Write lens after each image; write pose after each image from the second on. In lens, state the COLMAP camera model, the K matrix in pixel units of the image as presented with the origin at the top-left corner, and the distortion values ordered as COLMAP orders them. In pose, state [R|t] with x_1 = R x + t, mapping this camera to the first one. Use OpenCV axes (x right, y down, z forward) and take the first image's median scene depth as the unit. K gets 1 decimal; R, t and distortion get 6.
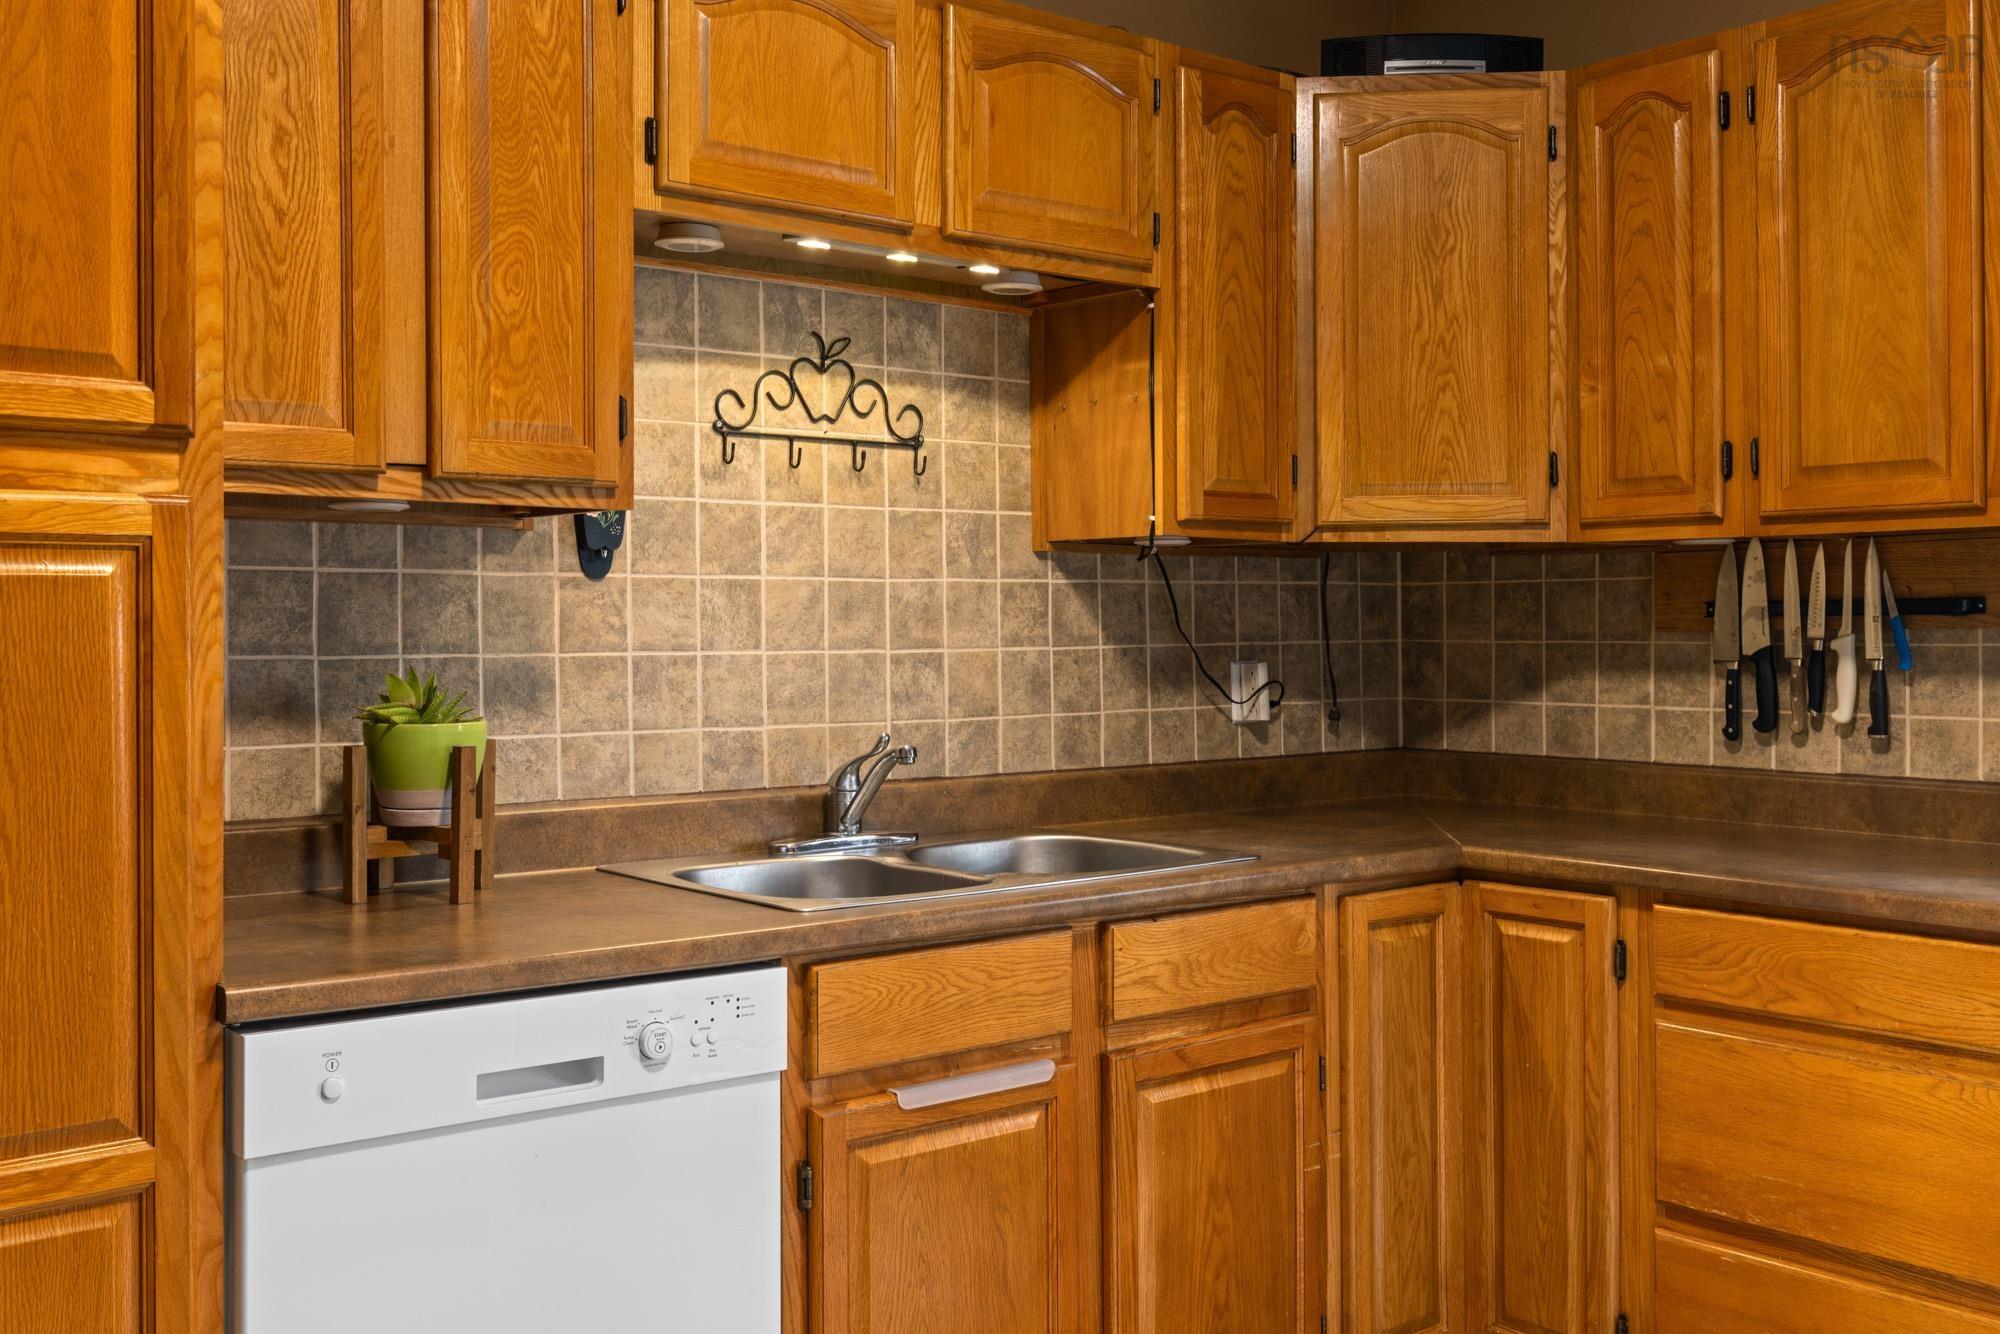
lens RADIAL K [[1959.0, 0, 1000.9], [0, 1959.0, 627.2], [0, 0, 1]] dist [-0.007658, 0.019110]
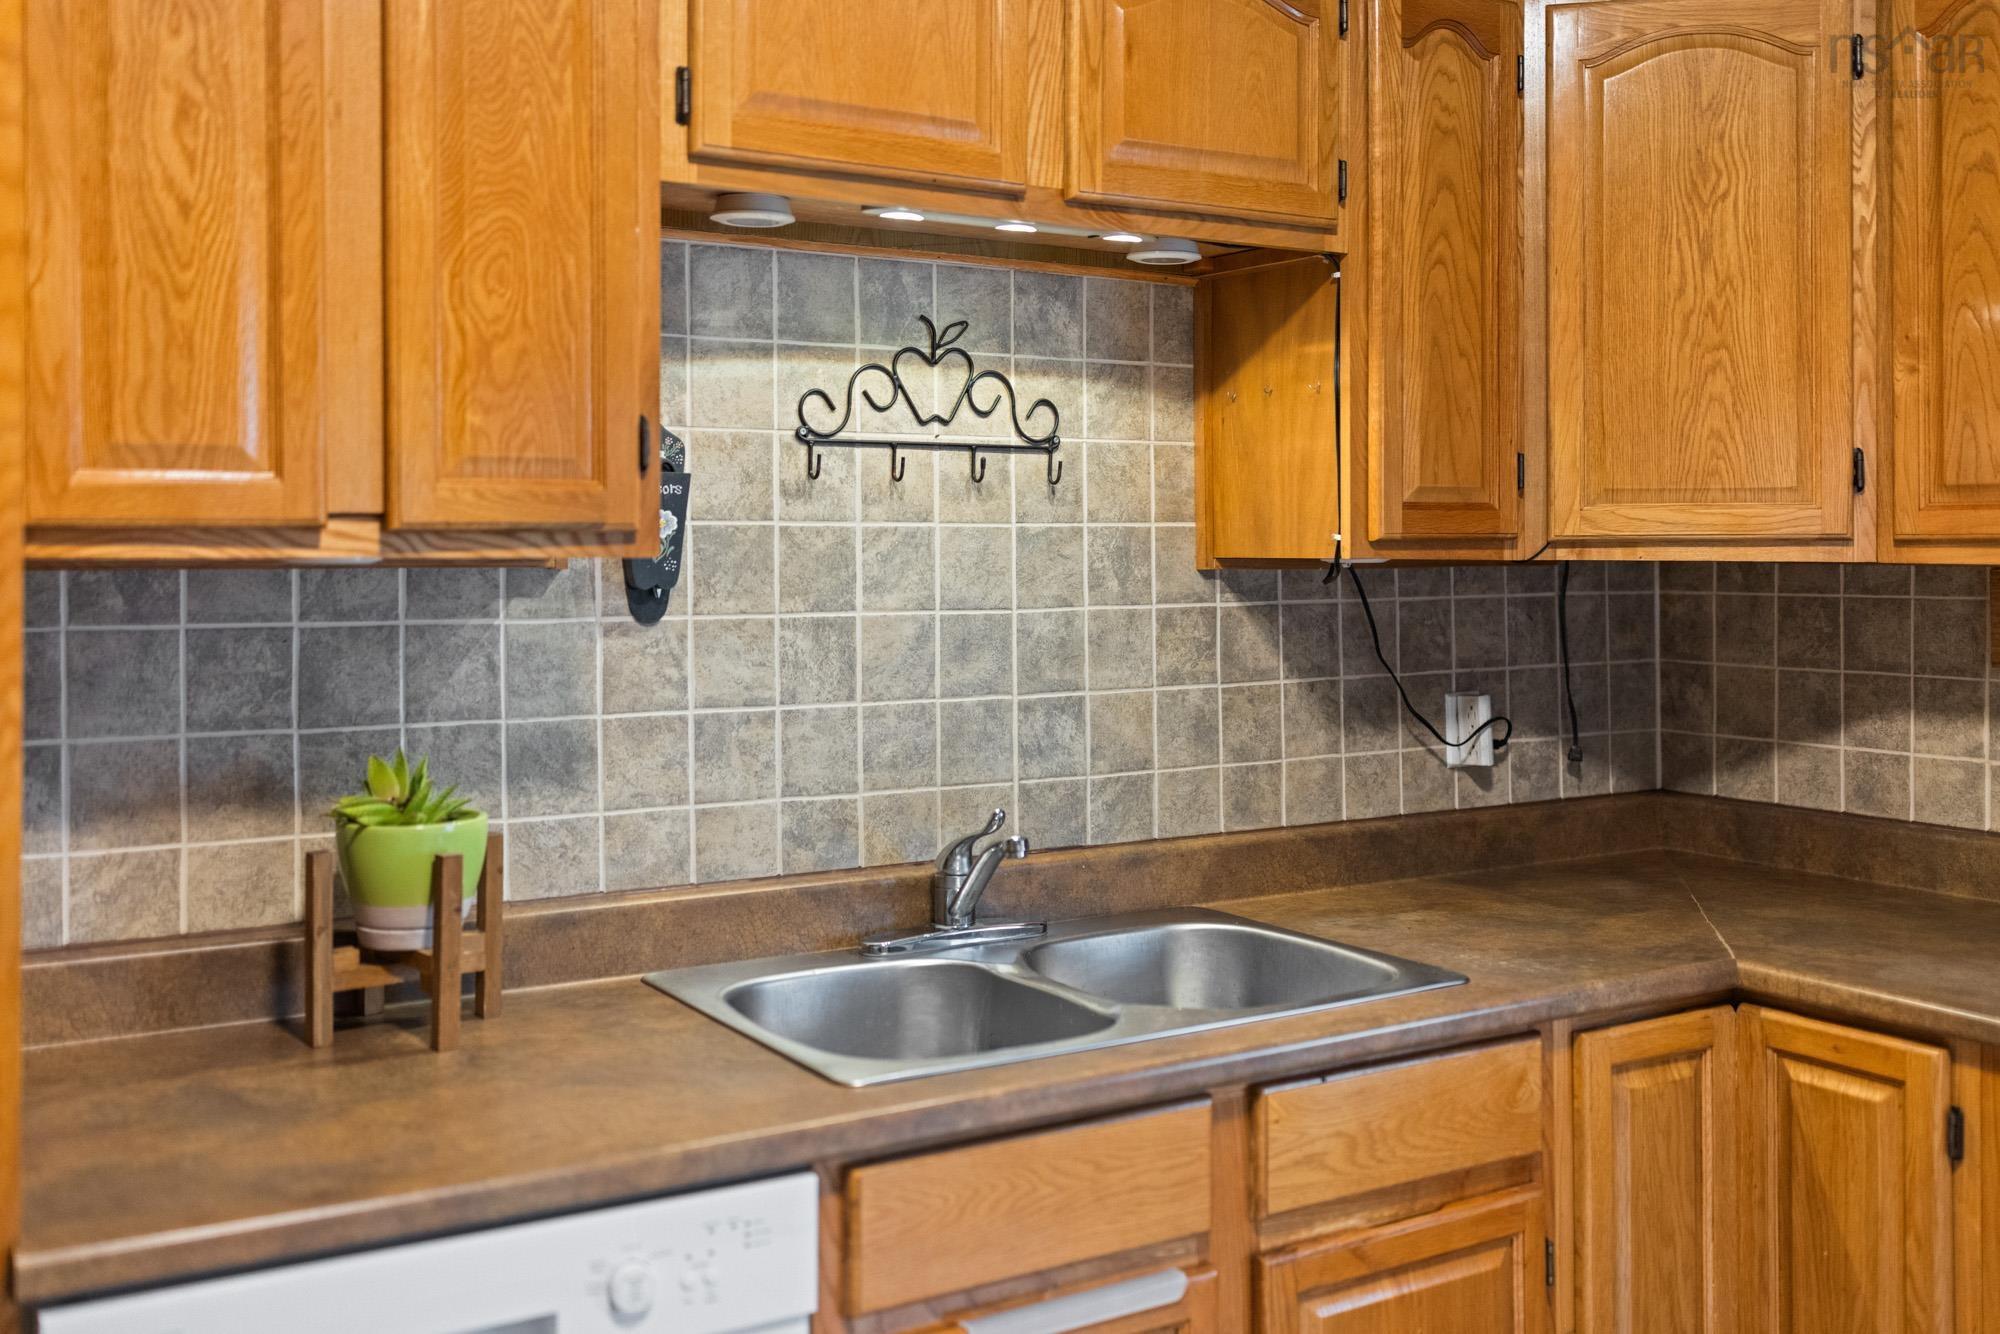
lens RADIAL K [[1932.8, 0, 990.1], [0, 1932.8, 551.4], [0, 0, 1]] dist [0.013716, -0.019012]
pose [[0.990844, 0.000947, -0.135010, 0.044185], [-0.000627, 0.999997, 0.002412, -0.053305], [0.135012, -0.002305, 0.990841, 0.193277]]
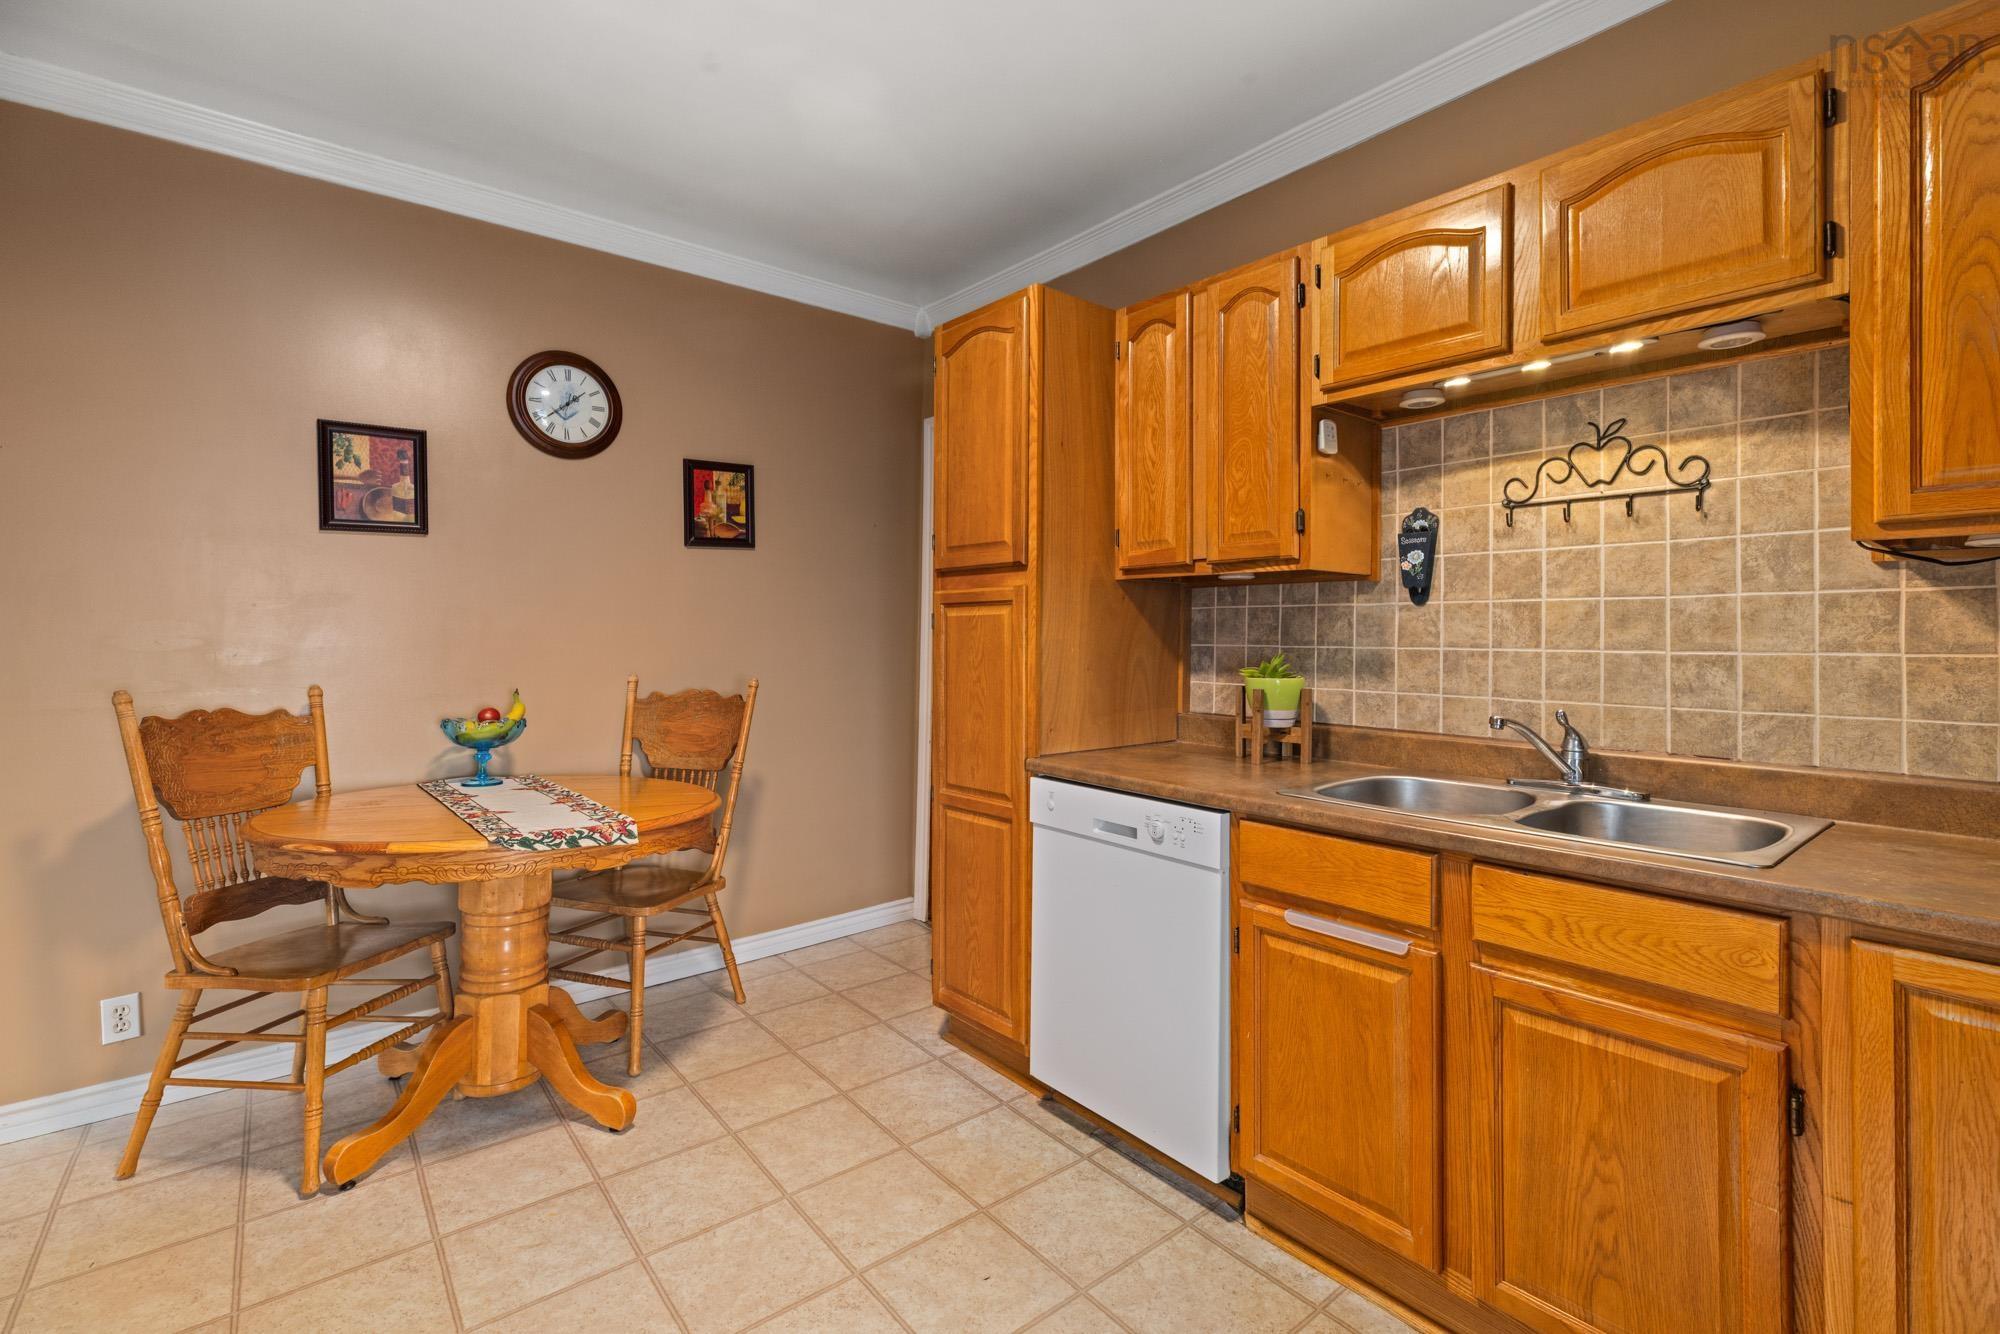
lens RADIAL K [[894.6, 0, 1002.7], [0, 894.6, 630.1], [0, 0, 1]] dist [0.001035, -0.000156]
pose [[0.006482, -0.002776, -0.999975, 0.545625], [-0.004741, 0.999985, -0.002807, 0.001423], [0.999968, 0.004759, 0.006469, 0.581917]]
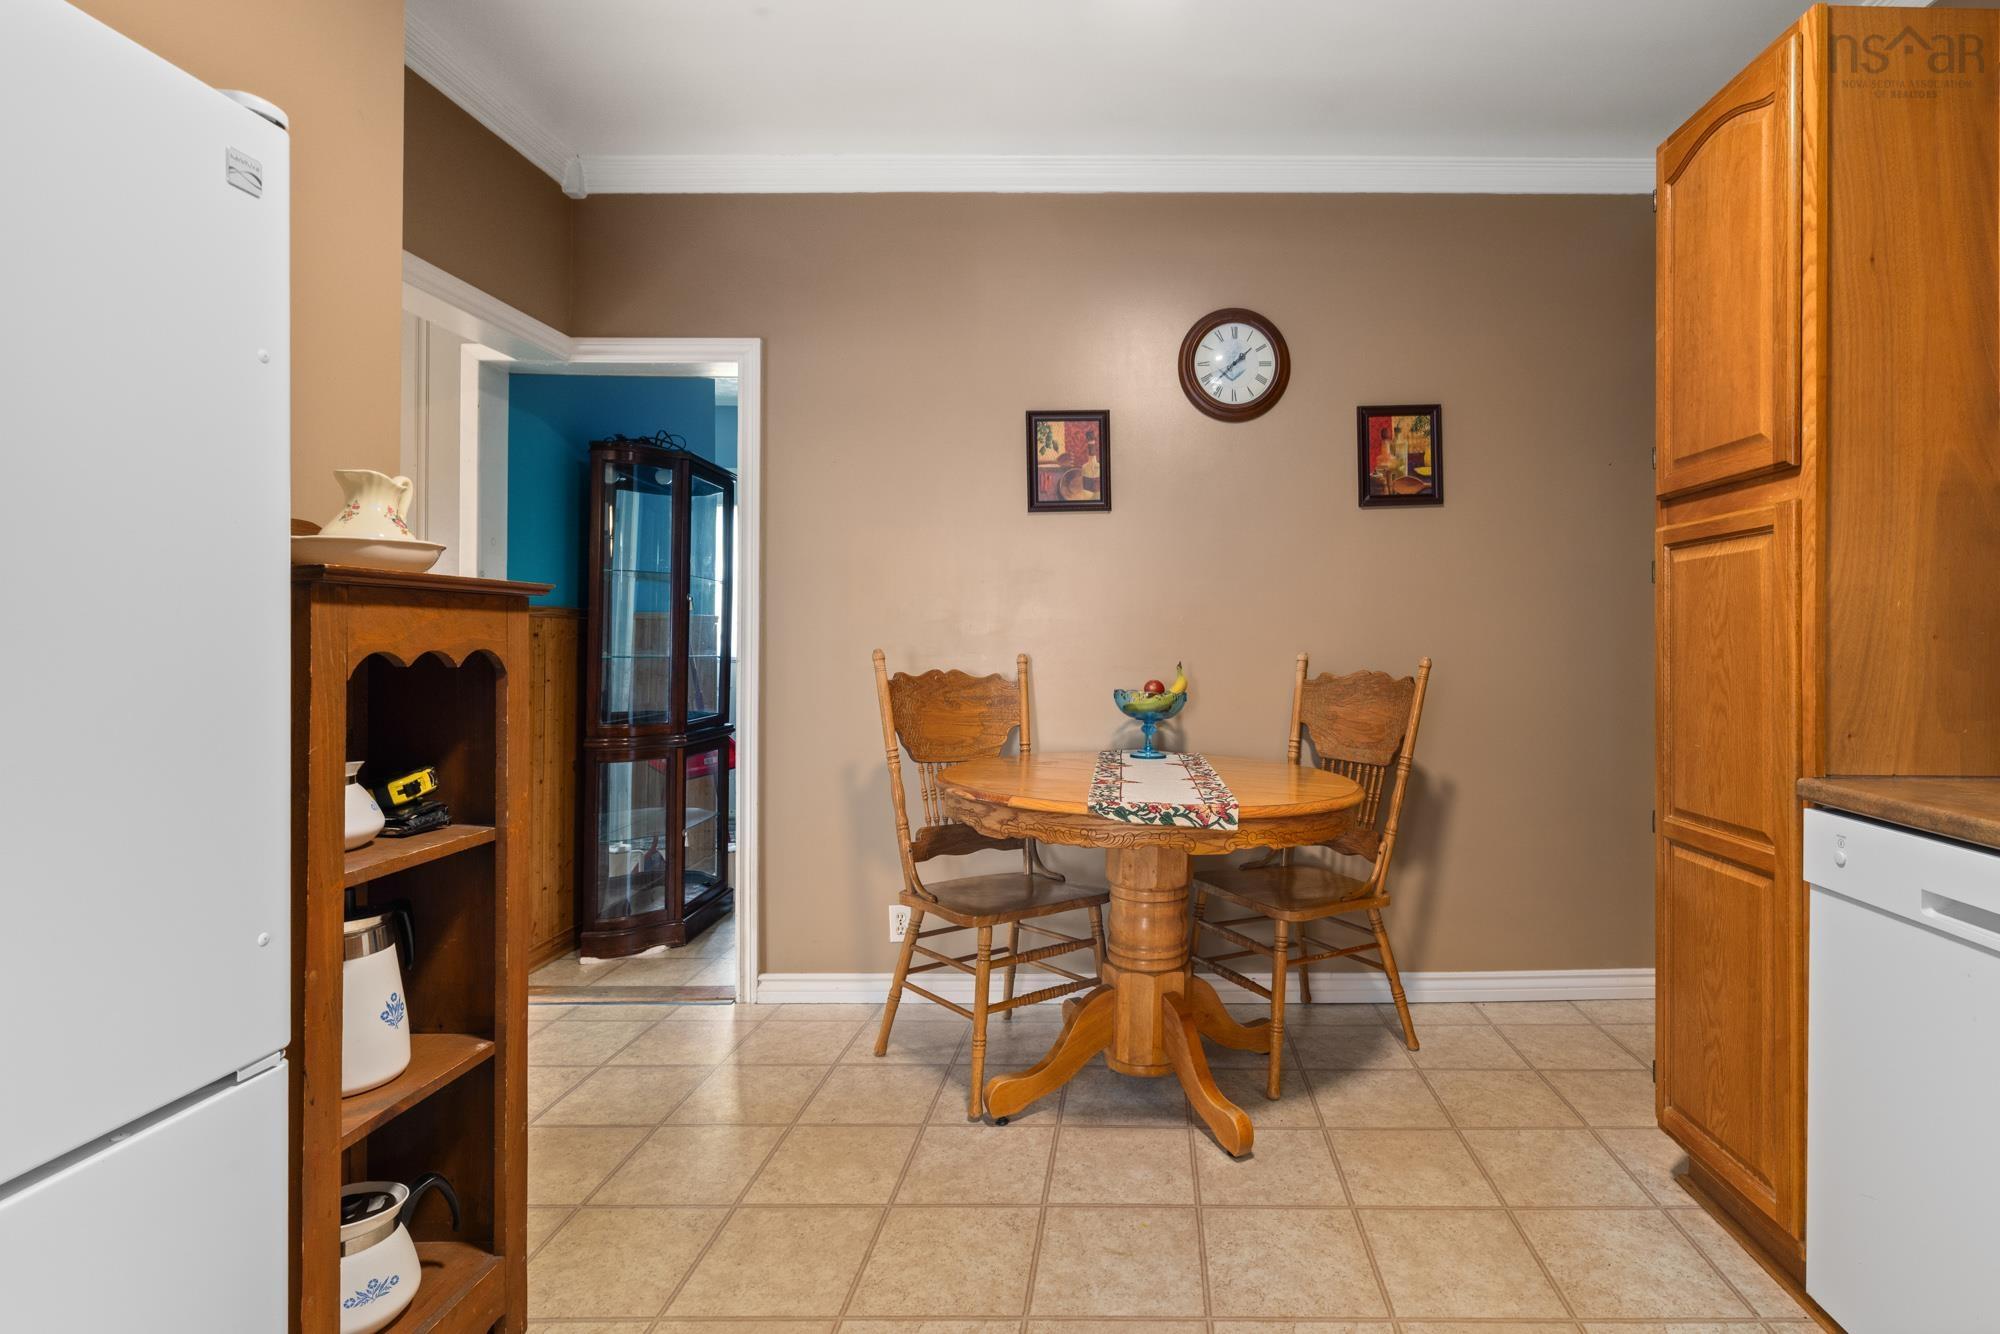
lens RADIAL K [[953.9, 0, 1144.4], [0, 953.9, 633.0], [0, 0, 1]] dist [-0.000050, 0.000066]
pose [[-0.621917, -0.006797, -0.783053, 0.386118], [-0.005494, 0.999976, -0.004317, 0.037659], [0.783064, 0.001617, -0.621940, 0.653104]]
